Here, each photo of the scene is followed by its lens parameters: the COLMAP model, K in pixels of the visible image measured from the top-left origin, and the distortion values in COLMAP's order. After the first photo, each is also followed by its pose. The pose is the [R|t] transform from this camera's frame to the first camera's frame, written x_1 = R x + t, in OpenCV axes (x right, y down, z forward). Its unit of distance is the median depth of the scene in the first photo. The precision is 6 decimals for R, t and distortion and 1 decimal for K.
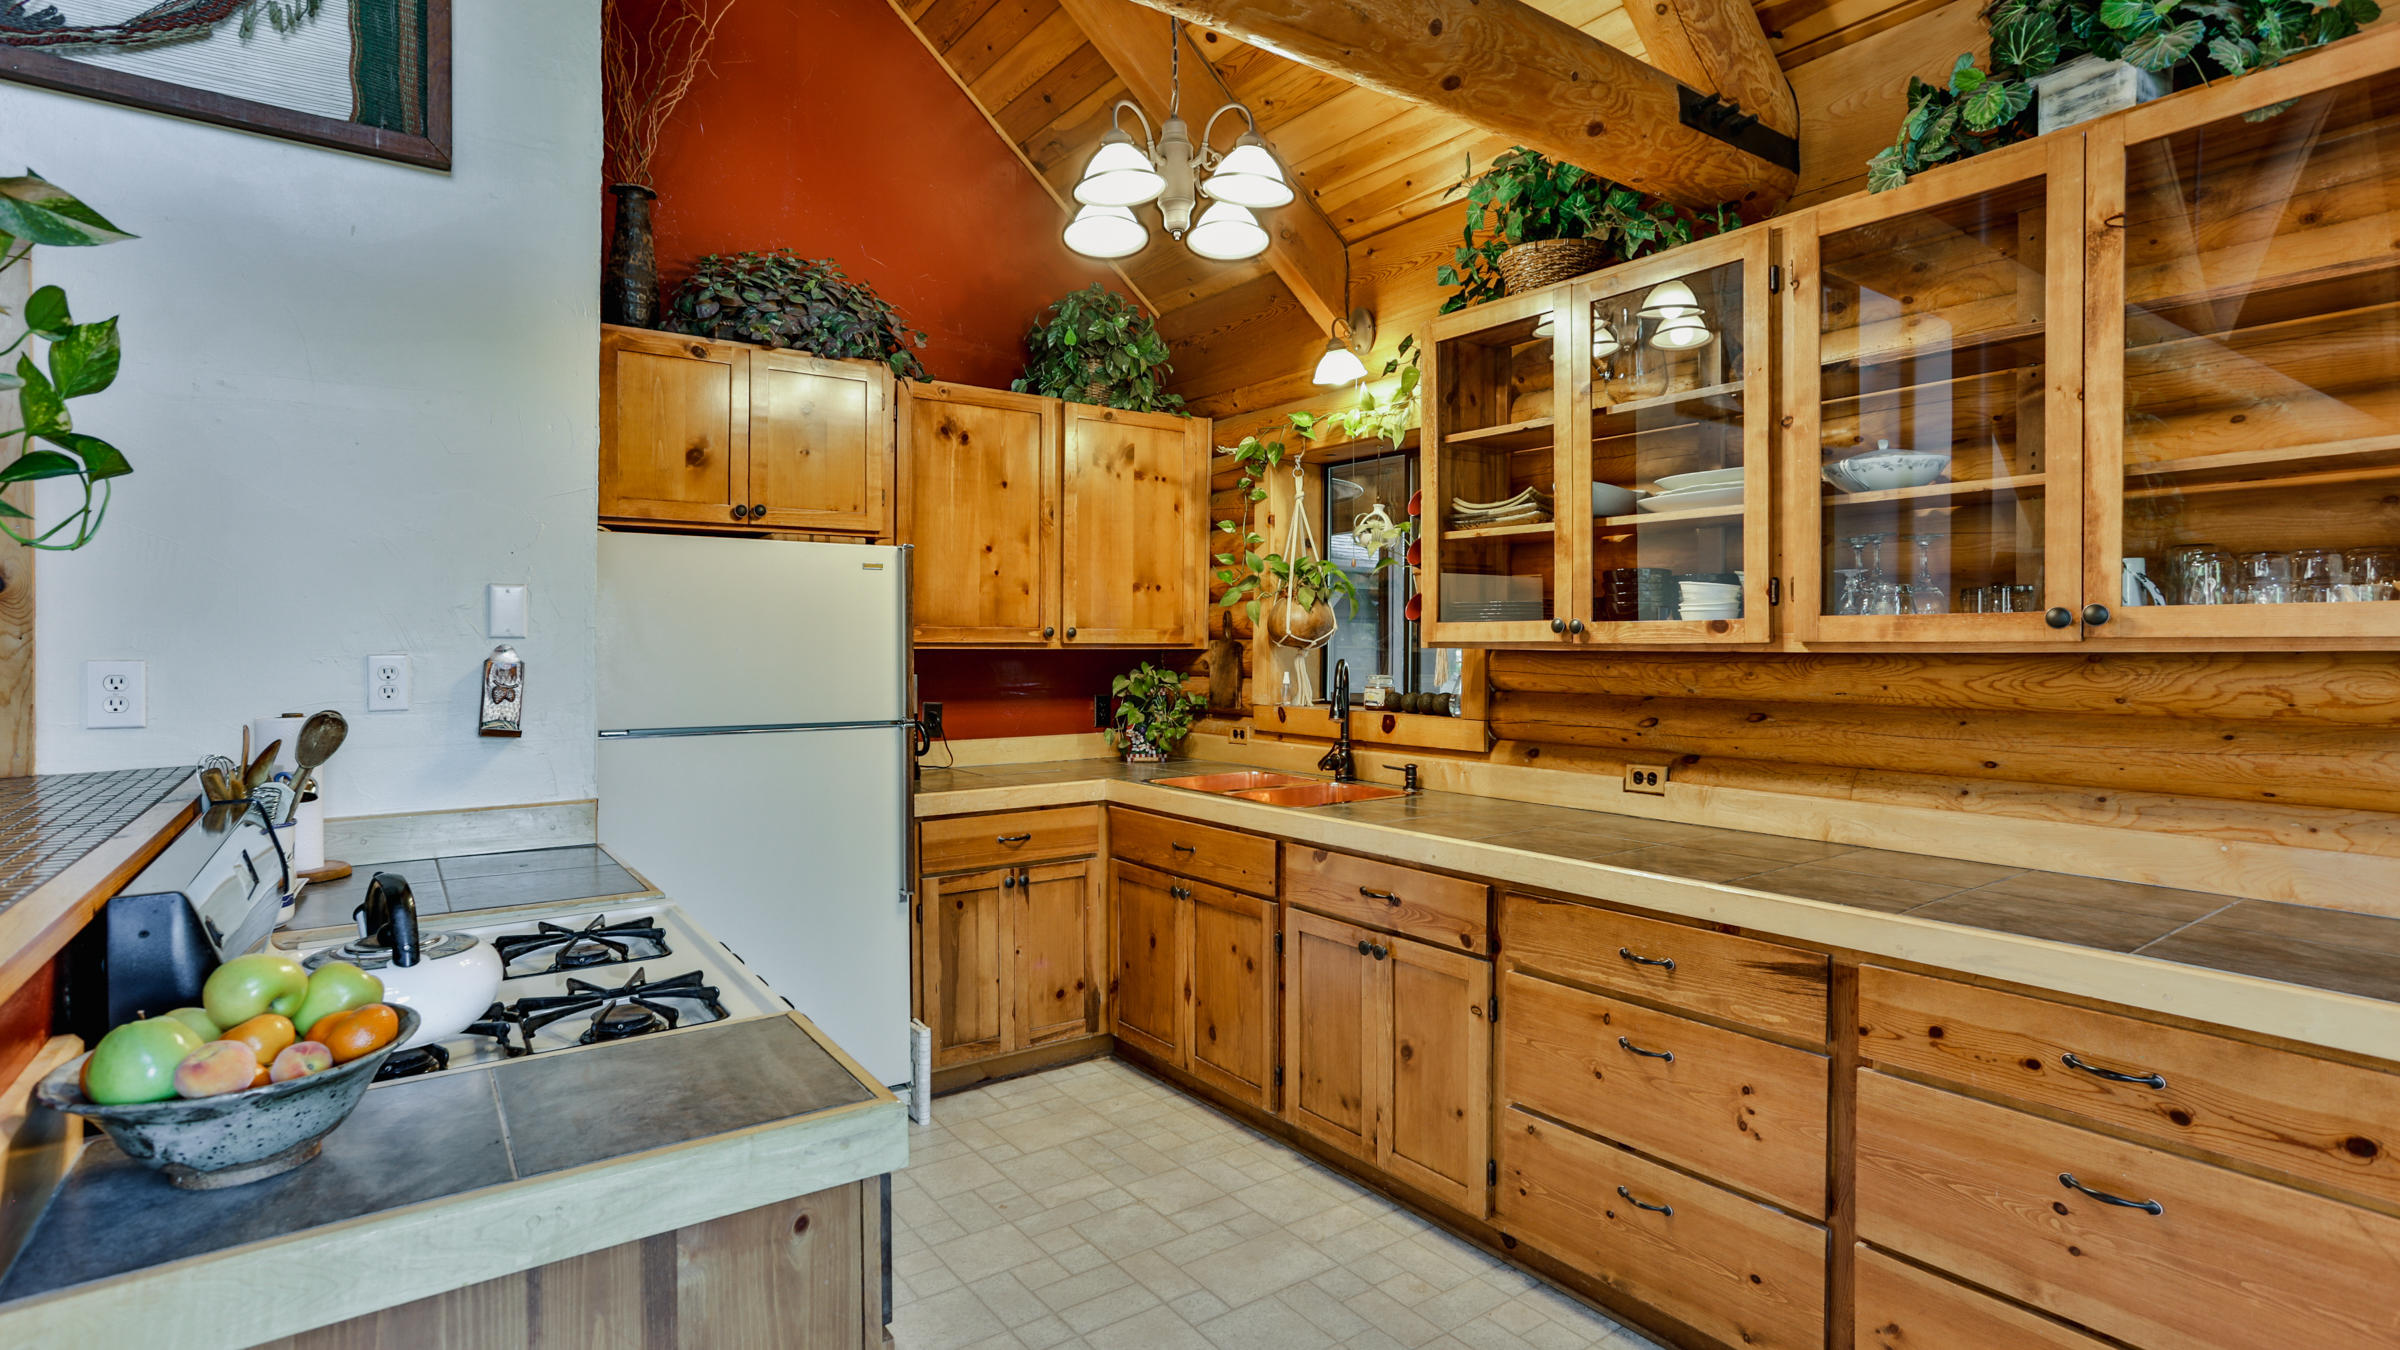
lens RADIAL K [[1167.8, 0, 1152.1], [0, 1167.8, 665.2], [0, 0, 1]] dist [-0.012213, 0.004141]
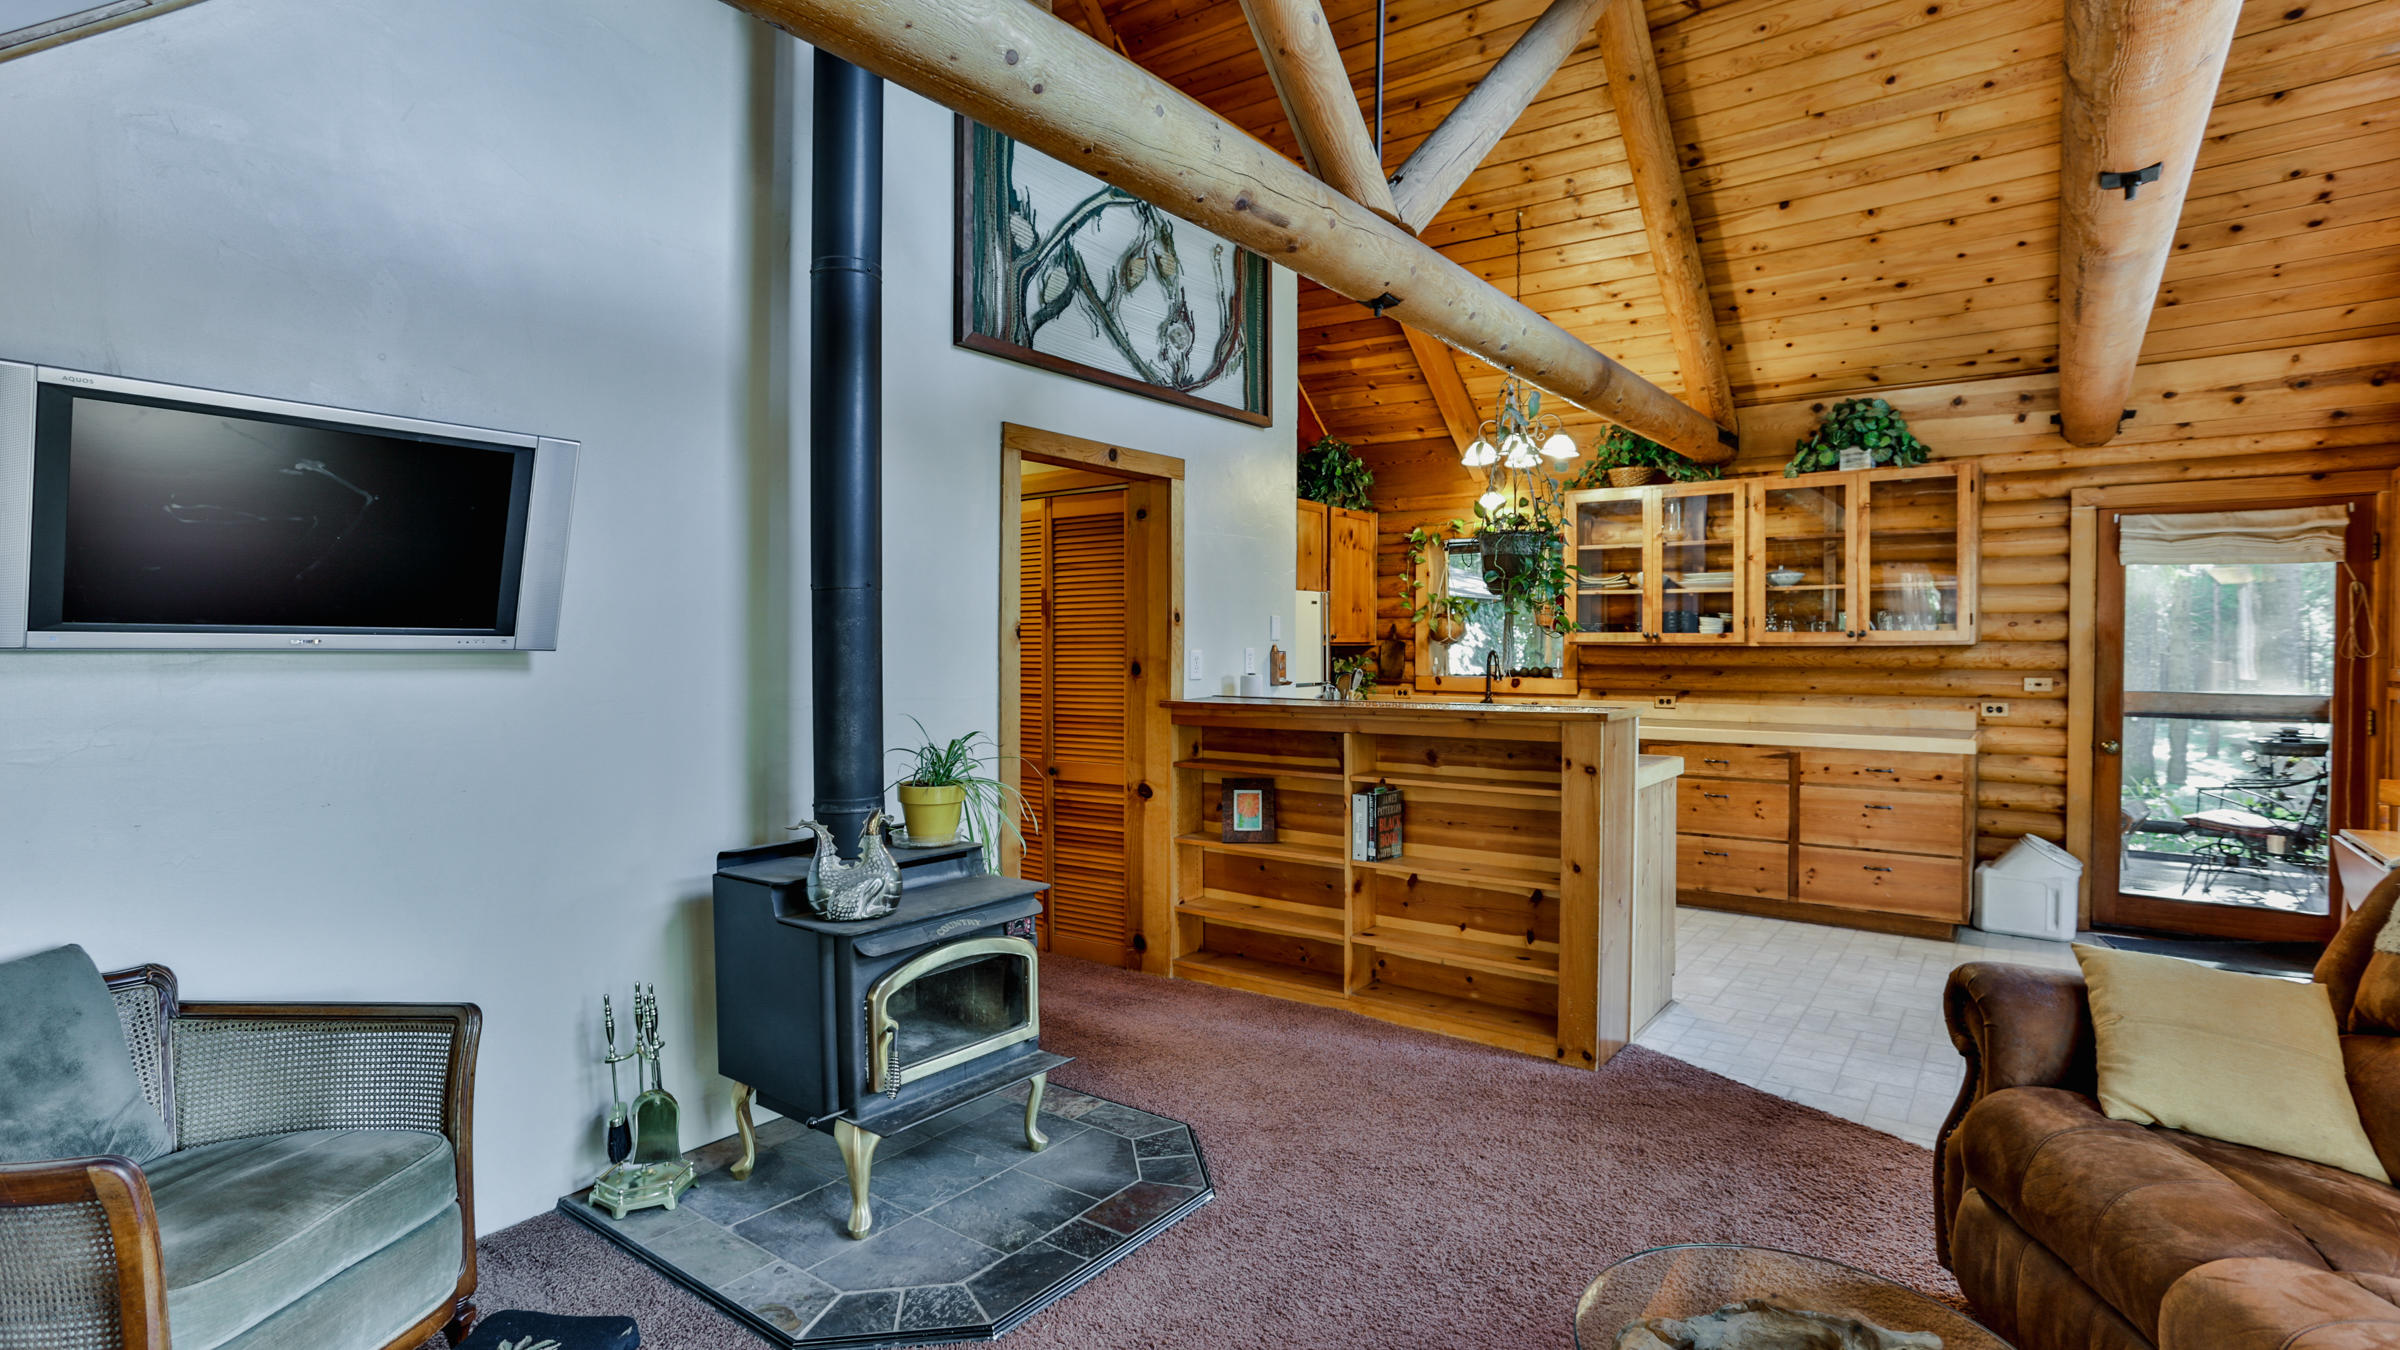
lens RADIAL K [[1167.8, 0, 1196.8], [0, 1167.8, 668.0], [0, 0, 1]] dist [-0.012213, 0.004141]
pose [[0.949133, -0.008344, 0.314765, -1.487371], [0.006813, 0.999959, 0.005964, 0.014847], [-0.314802, -0.003517, 0.949151, -1.112870]]
